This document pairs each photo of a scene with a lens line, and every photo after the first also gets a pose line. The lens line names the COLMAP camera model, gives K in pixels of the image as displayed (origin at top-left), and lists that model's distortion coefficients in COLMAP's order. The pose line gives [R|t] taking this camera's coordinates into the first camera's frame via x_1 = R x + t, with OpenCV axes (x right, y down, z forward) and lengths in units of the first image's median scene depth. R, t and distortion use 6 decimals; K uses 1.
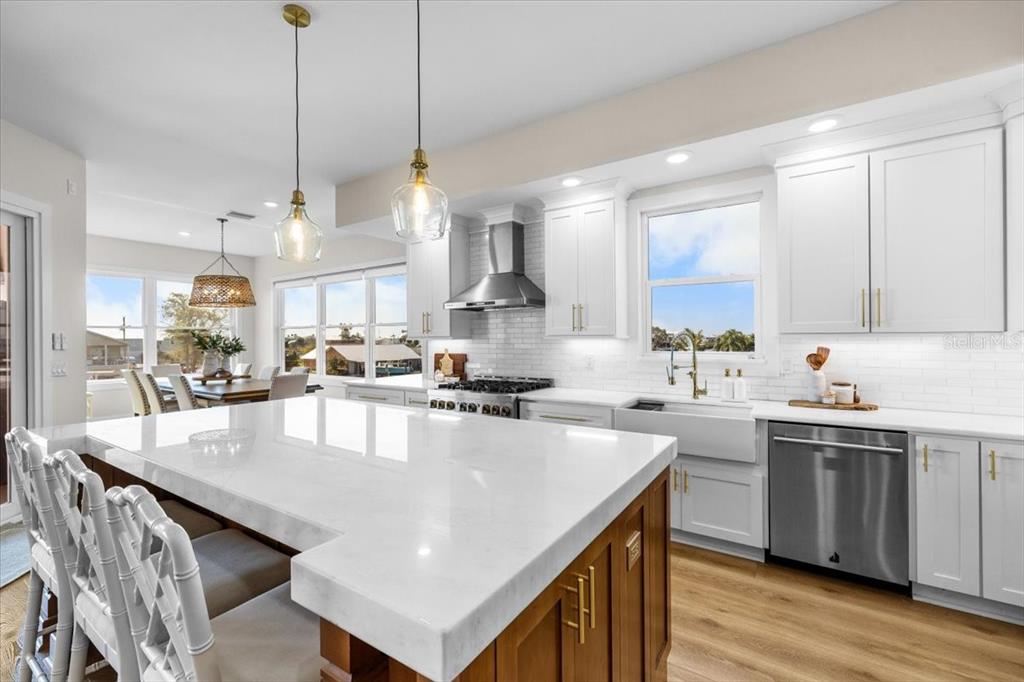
lens RADIAL K [[439.6, 0, 512.6], [0, 439.6, 341.9], [0, 0, 1]] dist [0.000513, 0.000551]
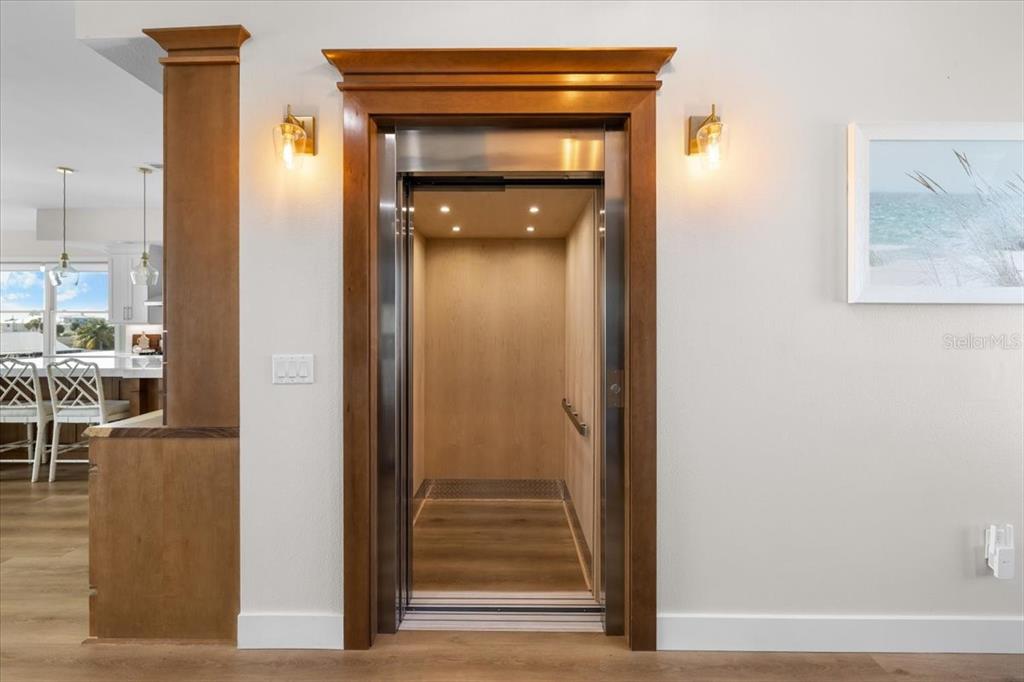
lens RADIAL K [[439.6, 0, 511.1], [0, 439.6, 333.4], [0, 0, 1]] dist [0.000513, 0.000551]
pose [[0.833471, 0.004360, 0.552545, 0.066338], [-0.007270, 0.999969, 0.003077, 0.010251], [-0.552515, -0.006582, 0.833477, -0.955486]]
